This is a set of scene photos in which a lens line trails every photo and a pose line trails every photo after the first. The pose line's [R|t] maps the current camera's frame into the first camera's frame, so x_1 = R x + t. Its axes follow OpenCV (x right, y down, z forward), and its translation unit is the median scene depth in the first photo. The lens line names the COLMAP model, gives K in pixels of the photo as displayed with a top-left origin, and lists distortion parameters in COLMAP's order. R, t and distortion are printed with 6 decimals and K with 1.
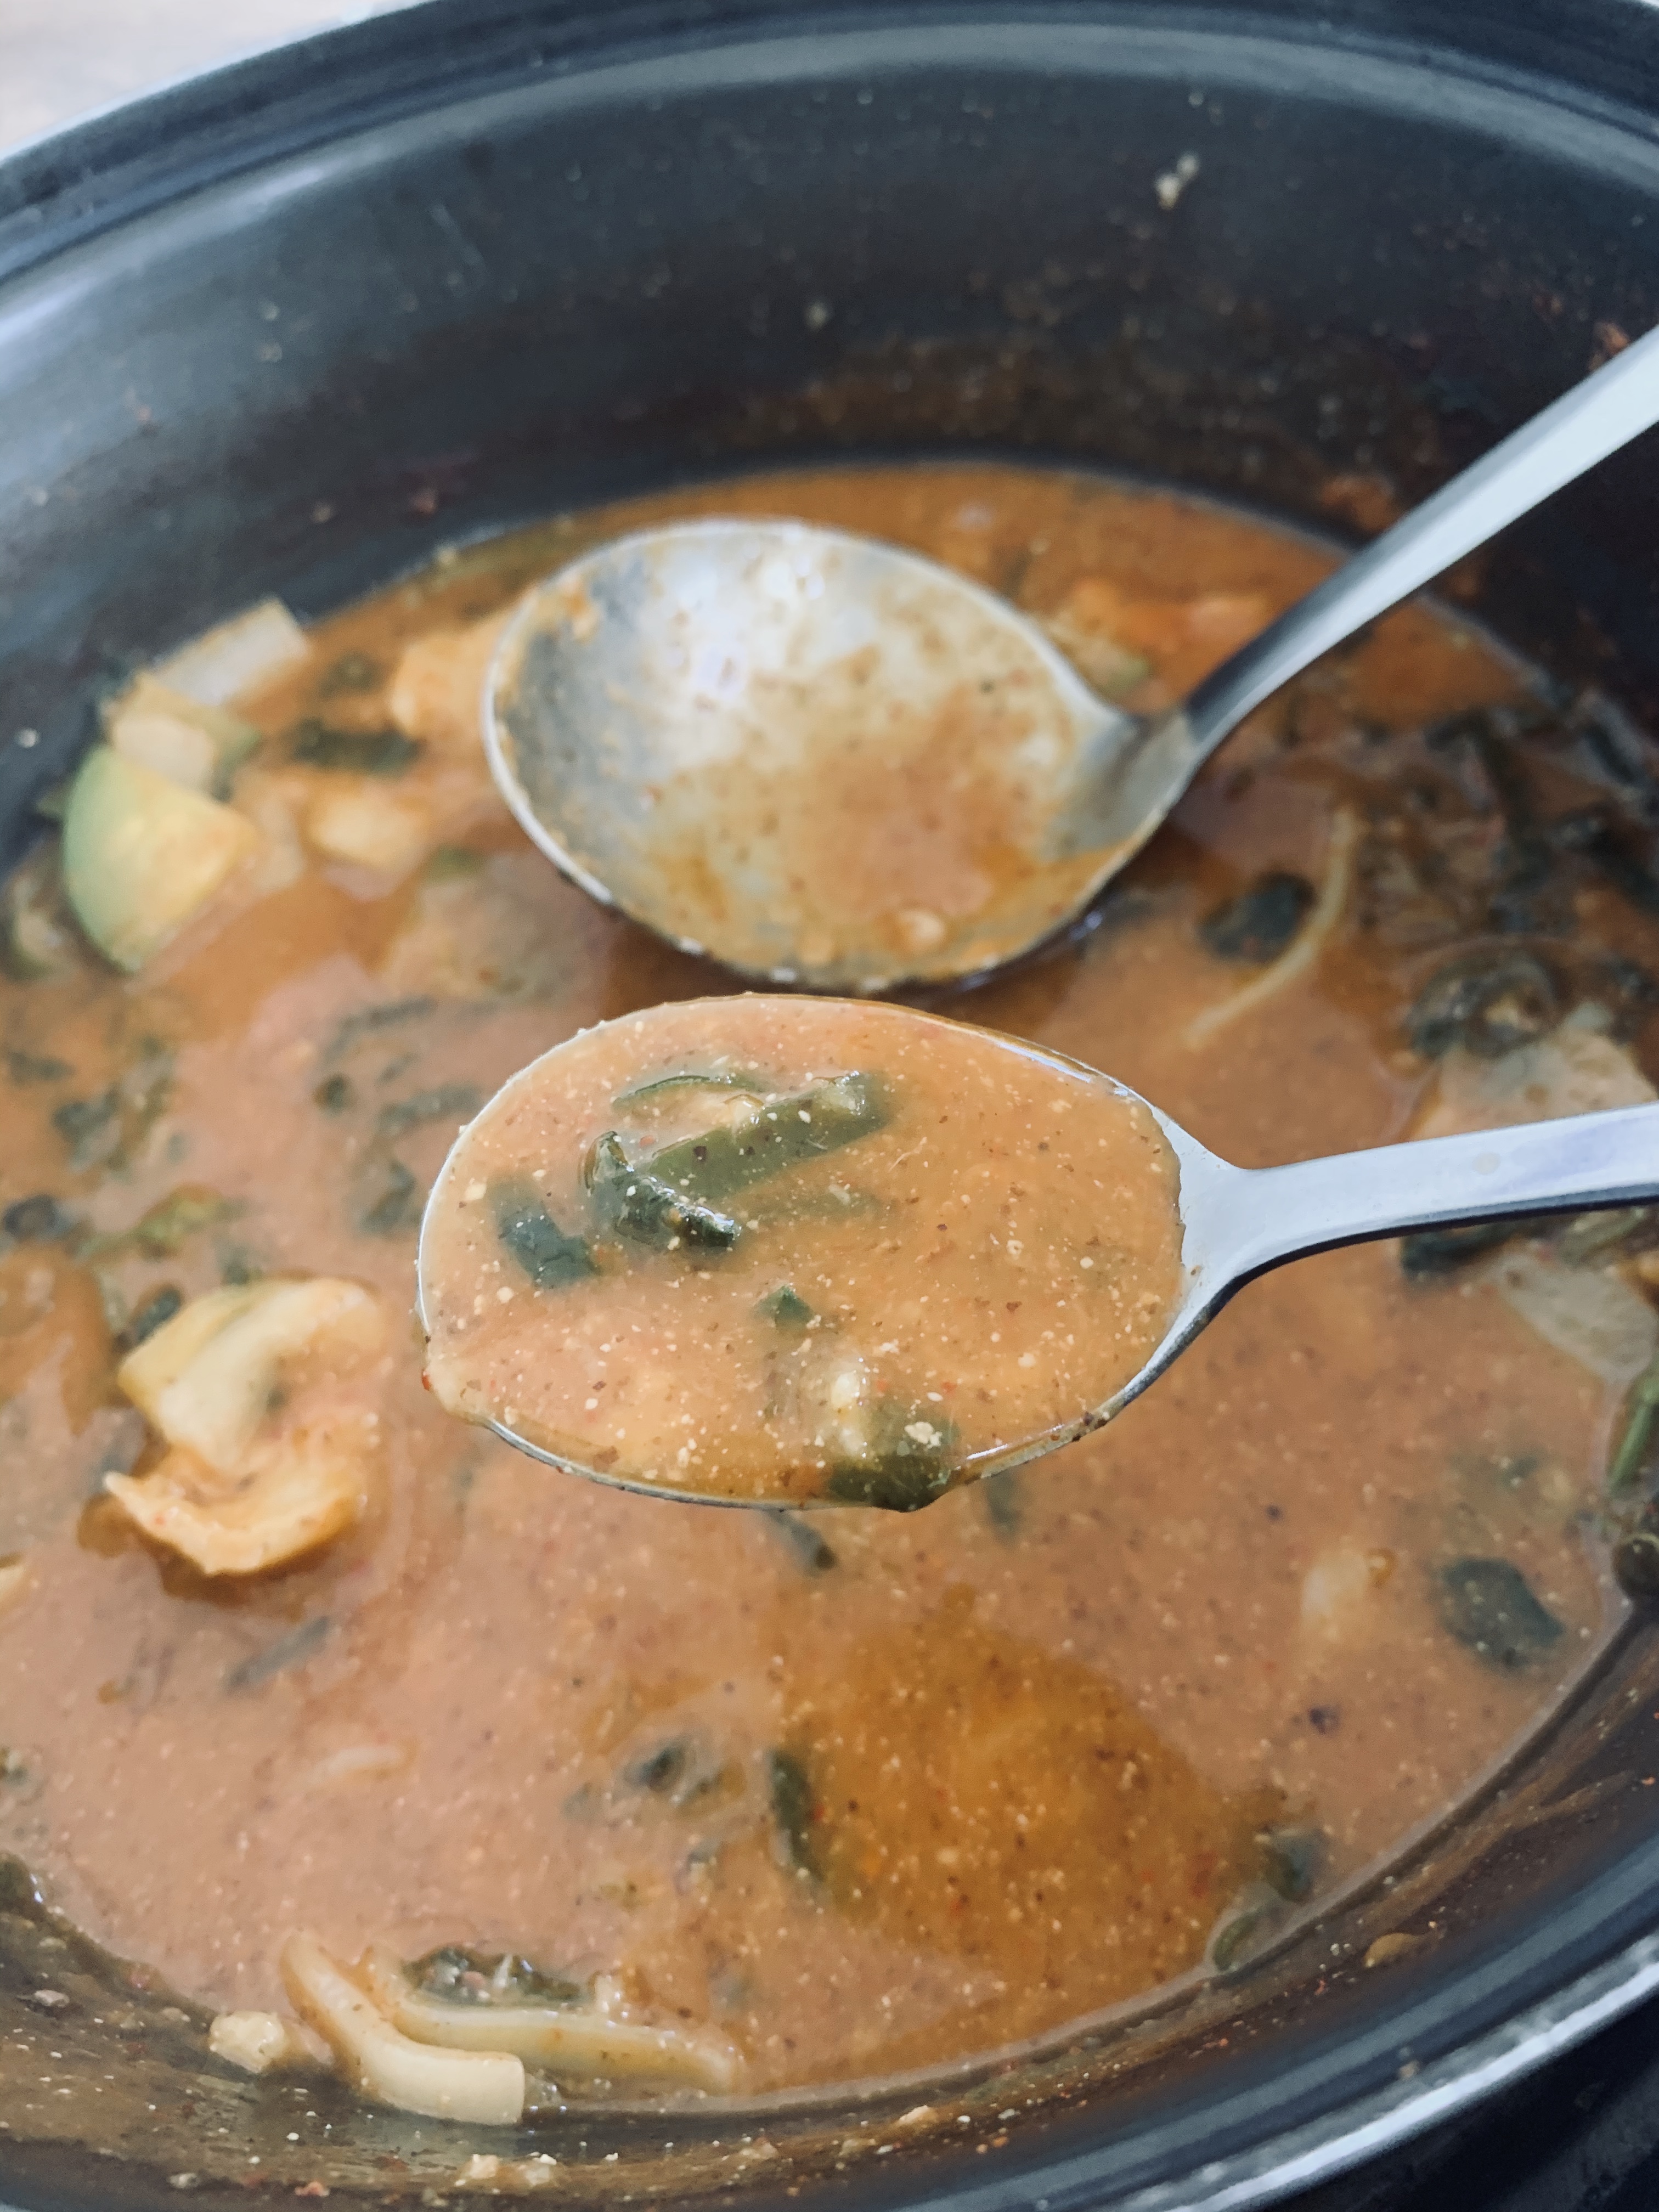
lens RADIAL K [[1710.2, 0, 829.5], [0, 1710.2, 1106.0], [0, 0, 1]] dist [-0.072277, -0.005210]
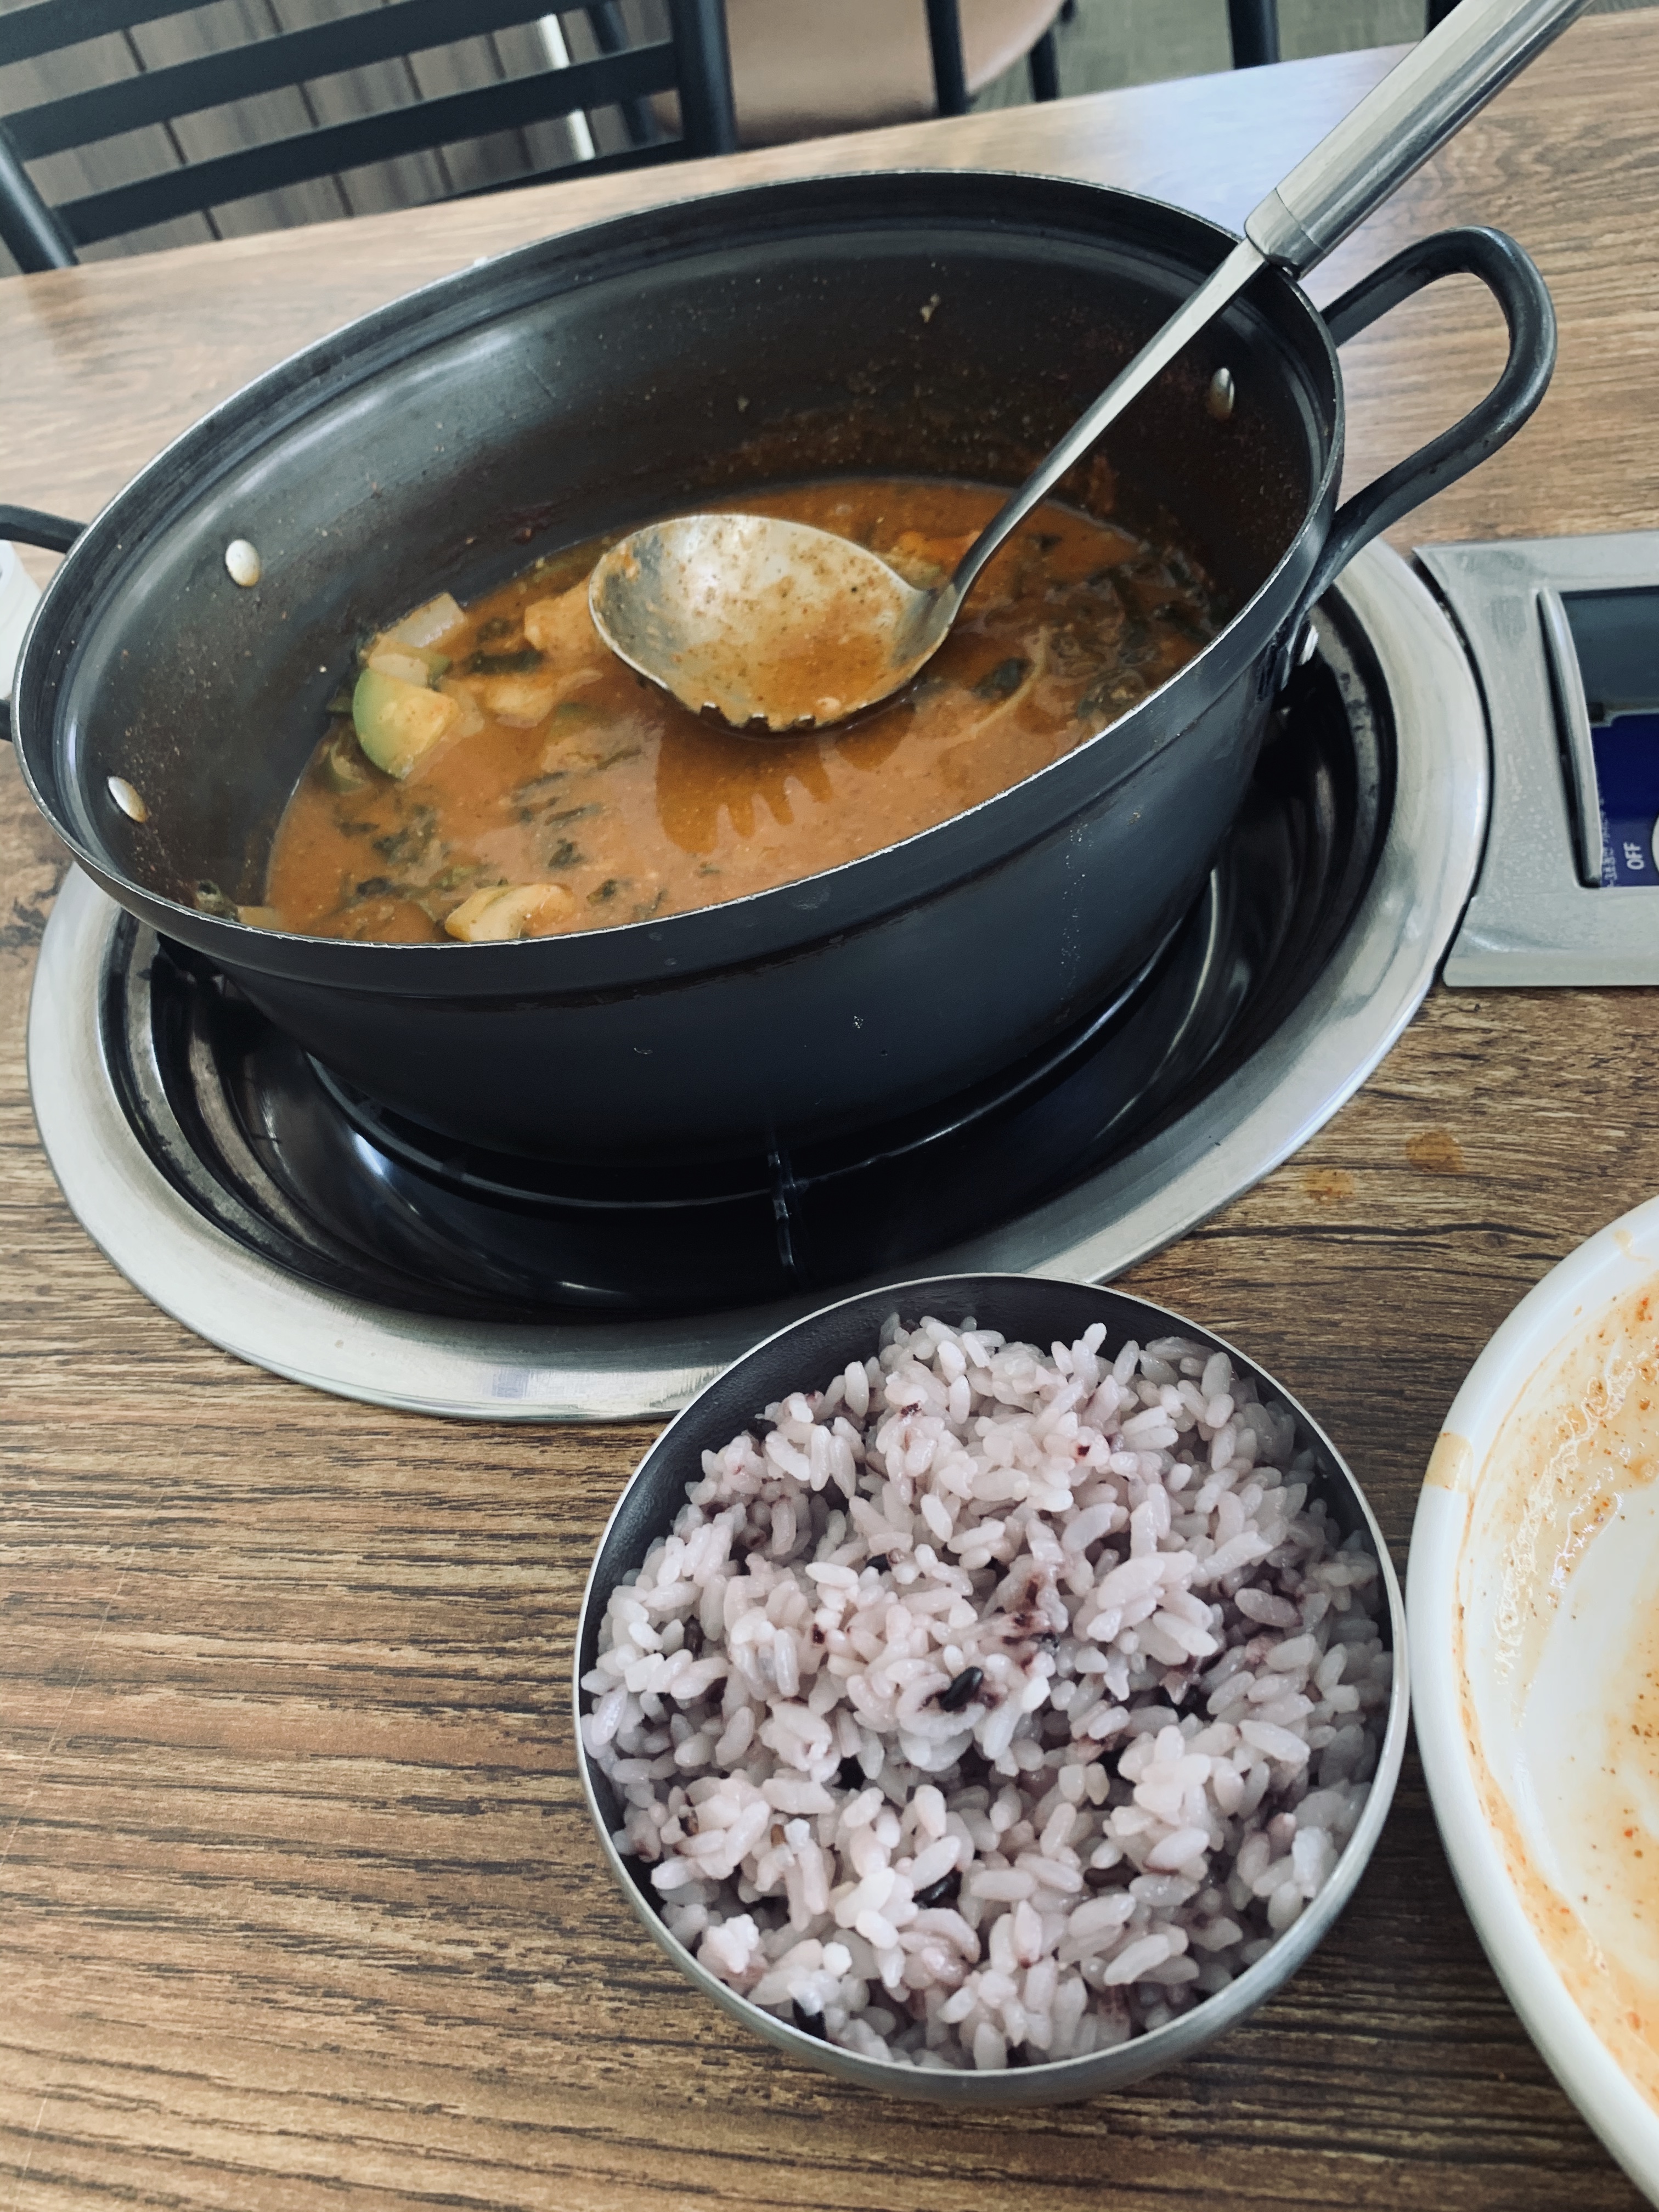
lens RADIAL K [[1581.2, 0, 829.5], [0, 1581.2, 1106.0], [0, 0, 1]] dist [-0.001475, -0.176243]
pose [[0.995212, -0.097451, 0.007537, 0.000002], [0.097720, 0.993671, -0.055402, 0.399425], [-0.002090, 0.055874, 0.998436, -0.663240]]
